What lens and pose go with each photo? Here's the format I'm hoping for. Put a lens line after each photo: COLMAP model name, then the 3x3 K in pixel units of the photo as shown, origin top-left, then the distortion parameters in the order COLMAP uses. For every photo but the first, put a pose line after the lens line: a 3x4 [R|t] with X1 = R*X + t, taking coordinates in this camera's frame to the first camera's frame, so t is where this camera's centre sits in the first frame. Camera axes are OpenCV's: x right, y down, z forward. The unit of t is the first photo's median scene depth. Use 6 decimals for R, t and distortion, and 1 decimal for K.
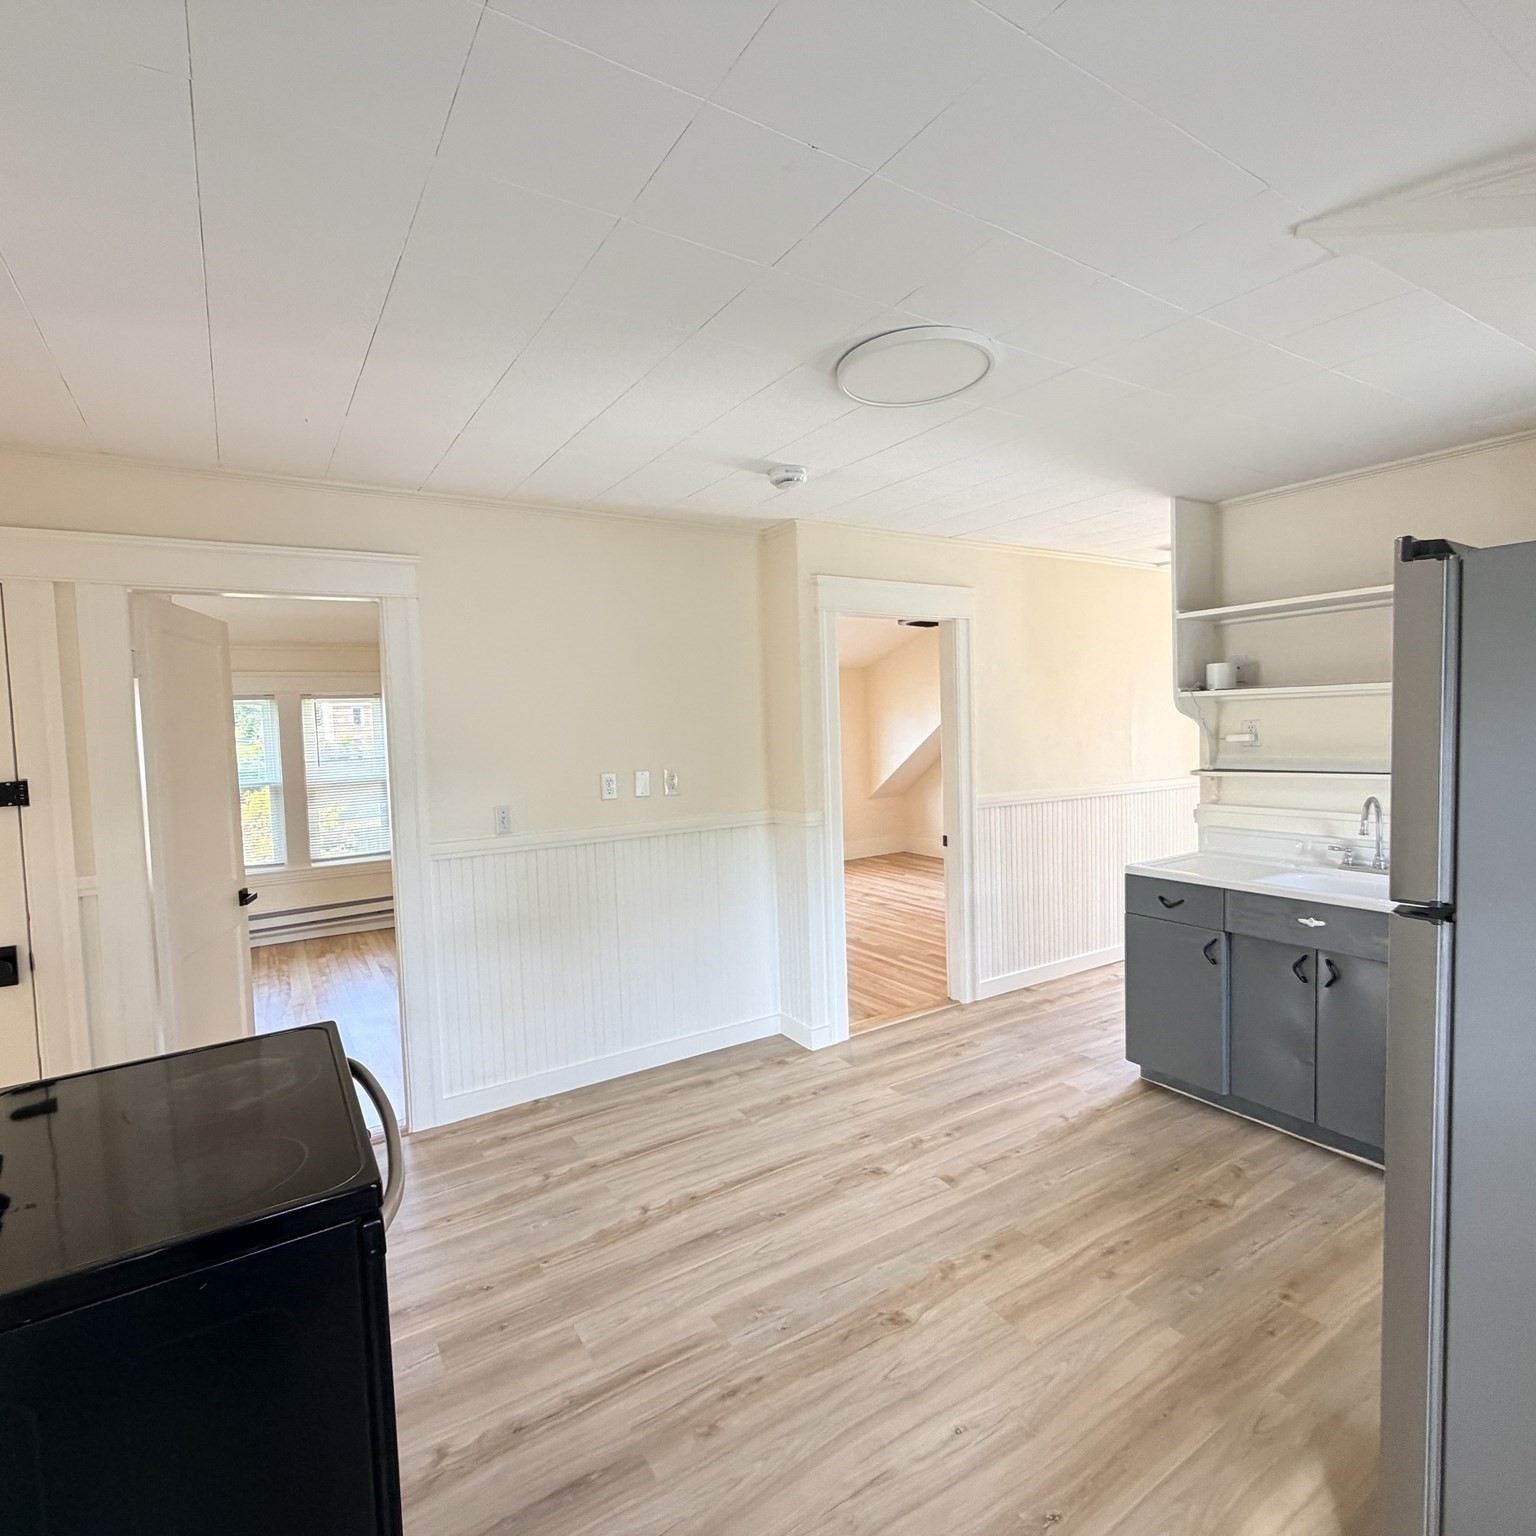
lens RADIAL K [[814.4, 0, 750.0], [0, 814.4, 771.9], [0, 0, 1]] dist [-0.001206, 0.000034]
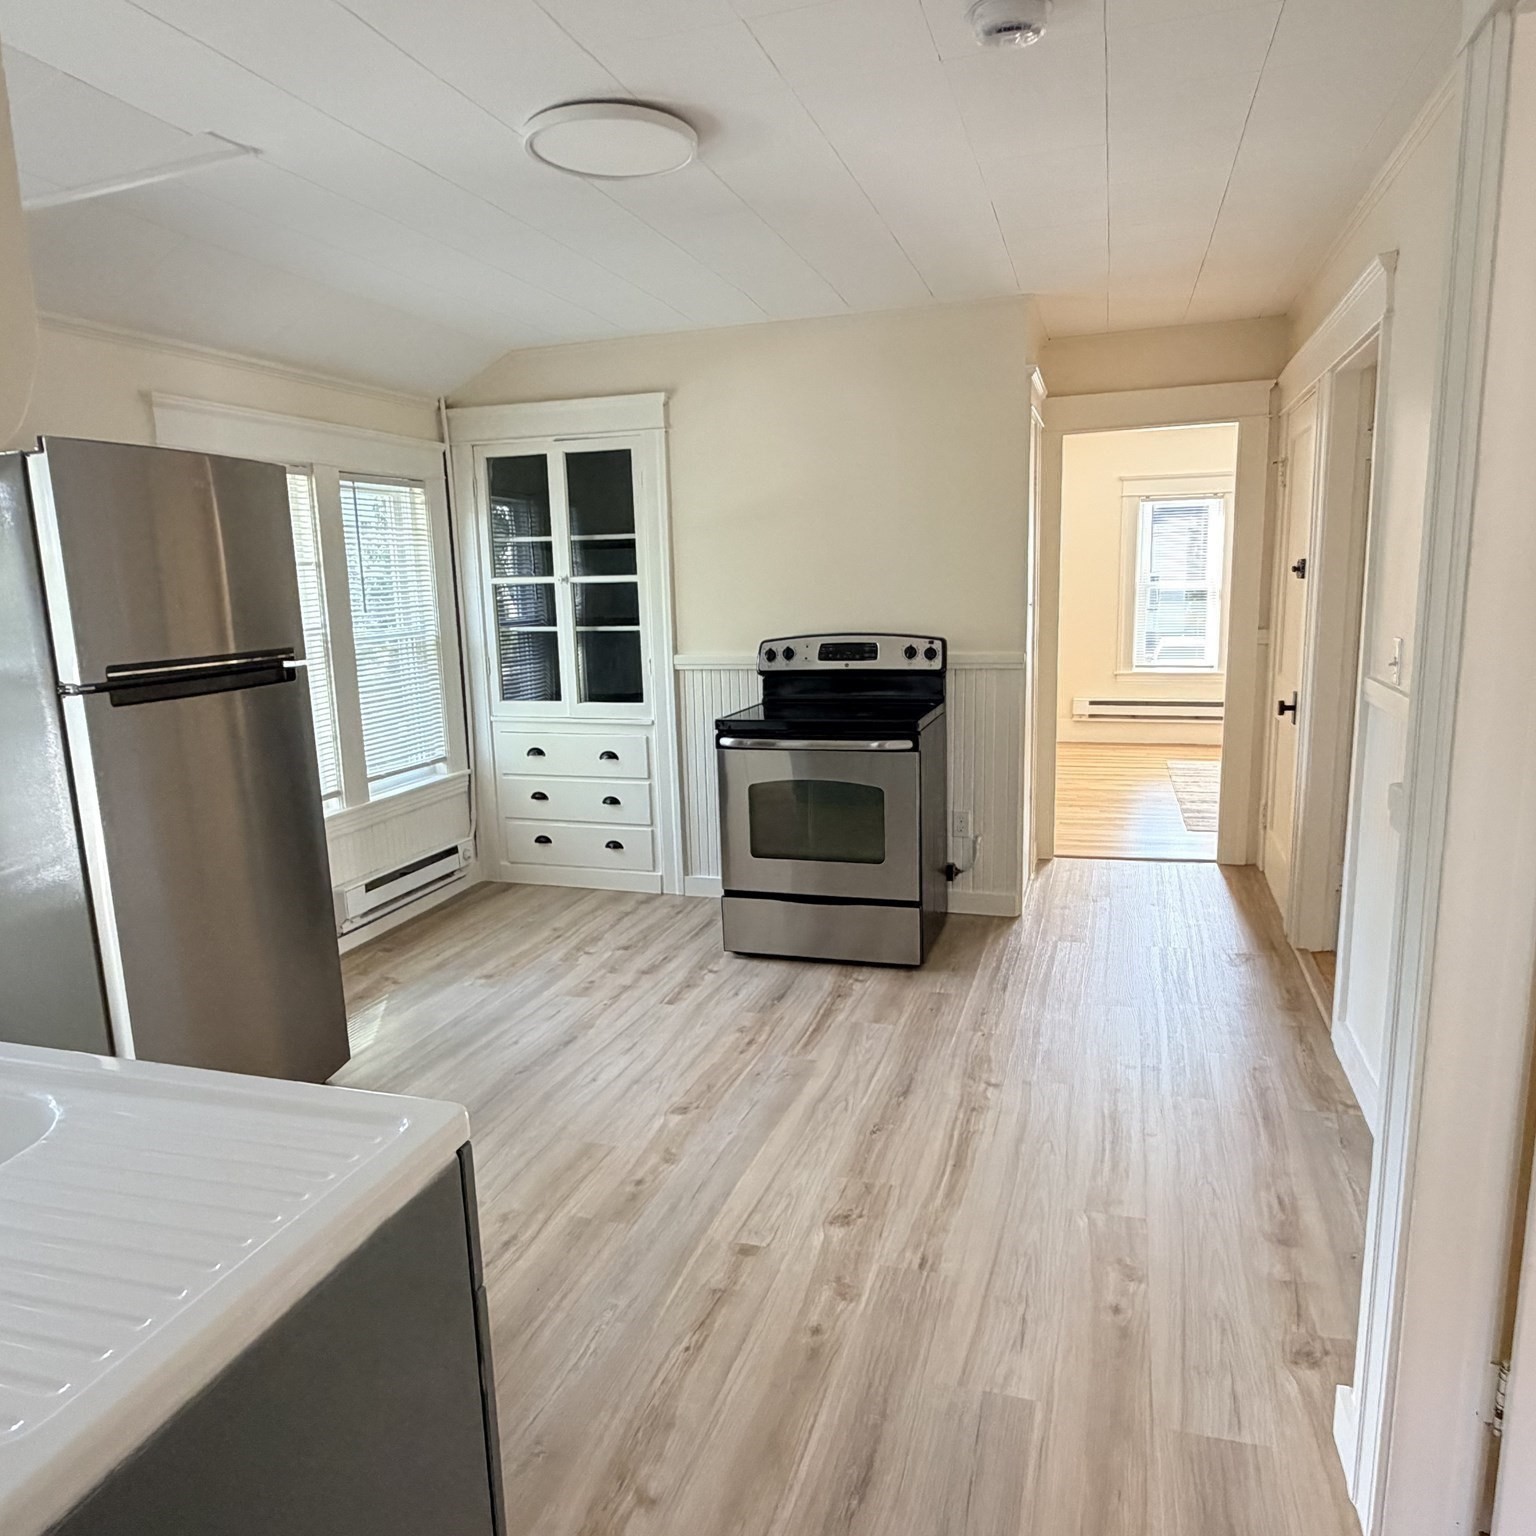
lens RADIAL K [[1095.3, 0, 769.7], [0, 1095.3, 760.5], [0, 0, 1]] dist [-0.002046, -0.001877]
pose [[-0.749874, 0.166992, -0.640158, 0.742780], [0.015010, 0.971665, 0.235887, -0.087078], [0.661410, 0.167276, -0.731133, 1.623771]]
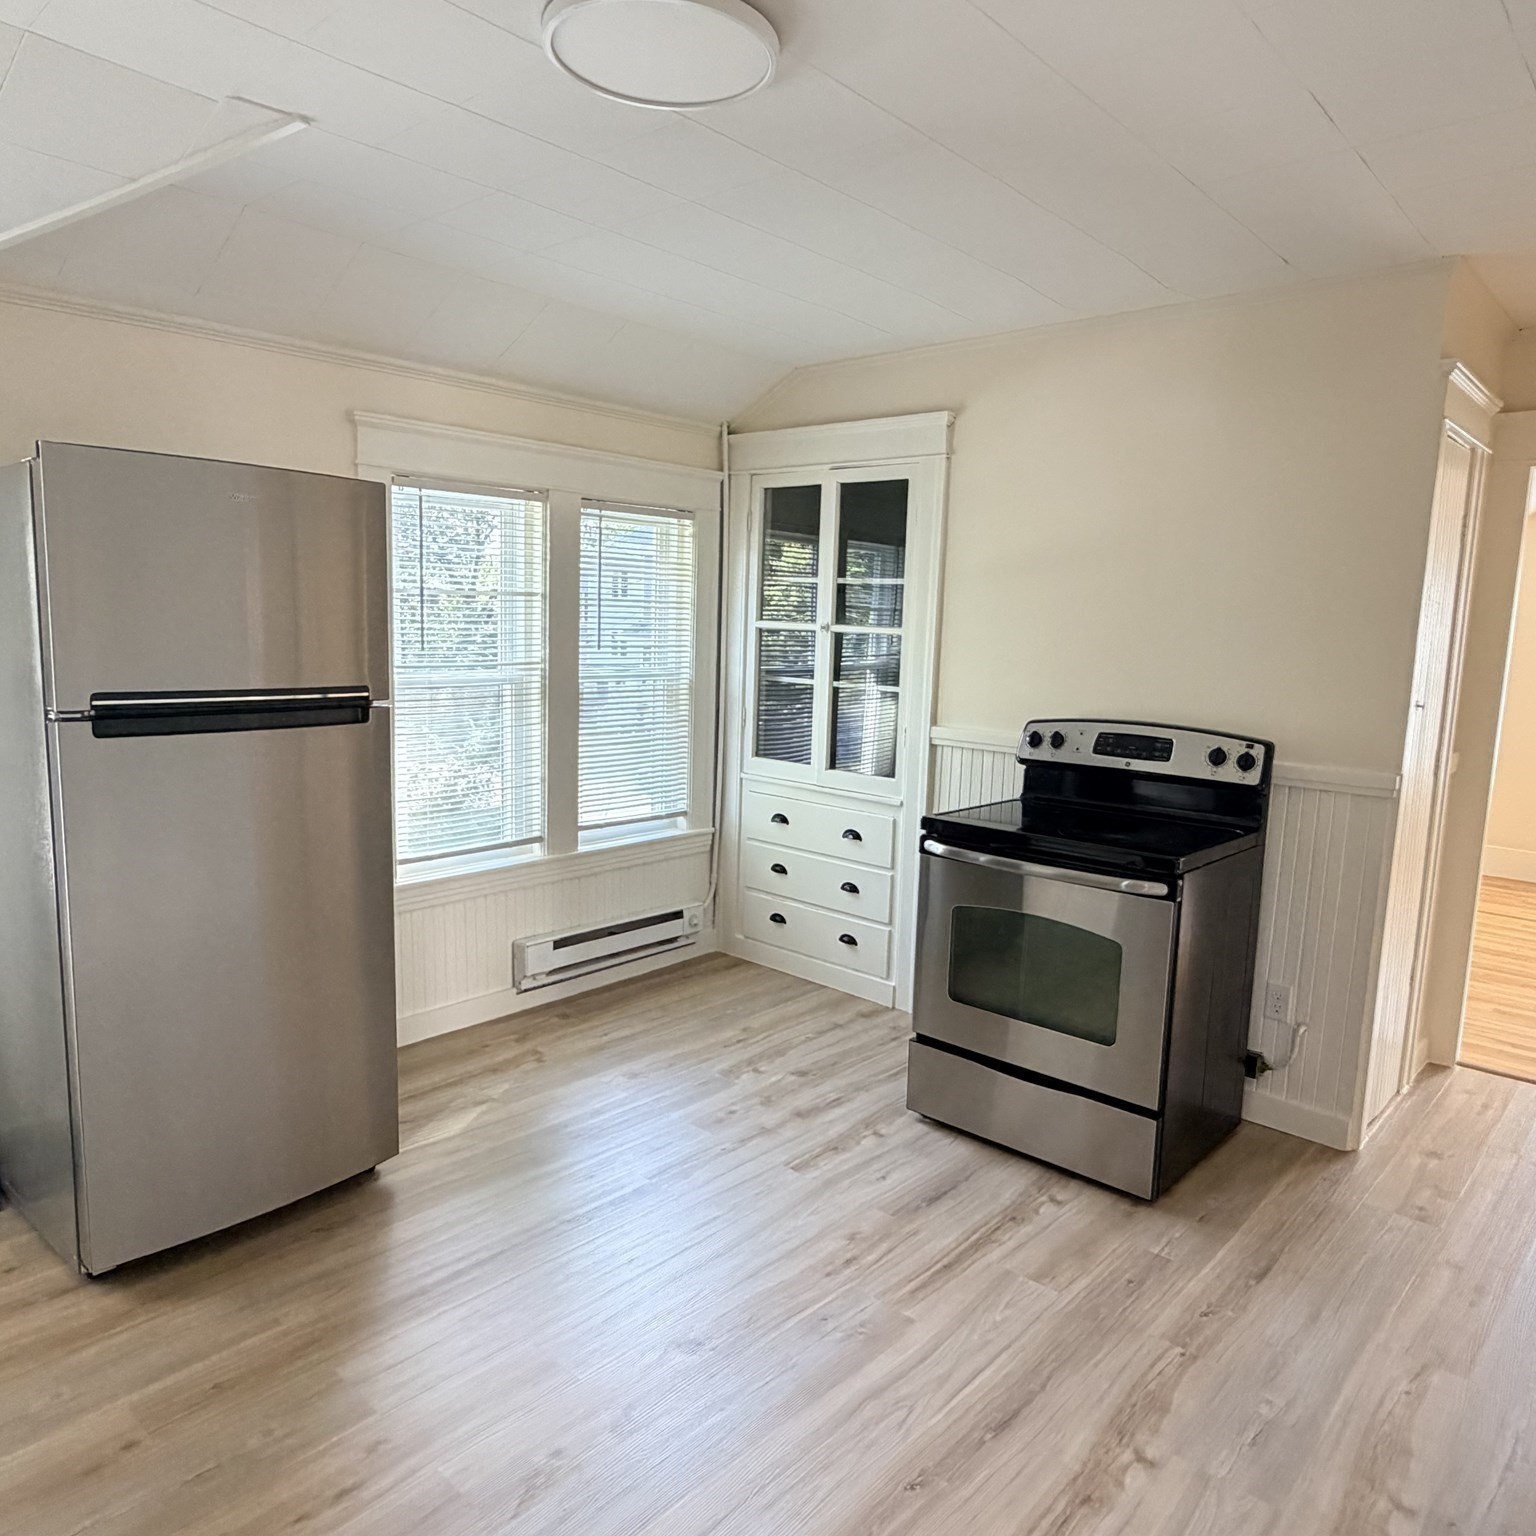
lens RADIAL K [[1095.3, 0, 769.7], [0, 1095.3, 760.5], [0, 0, 1]] dist [-0.002046, -0.001877]
pose [[-0.957867, 0.042164, -0.284099, 0.307391], [-0.015576, 0.980083, 0.197974, -0.078643], [0.286789, 0.194058, -0.938133, 1.514200]]
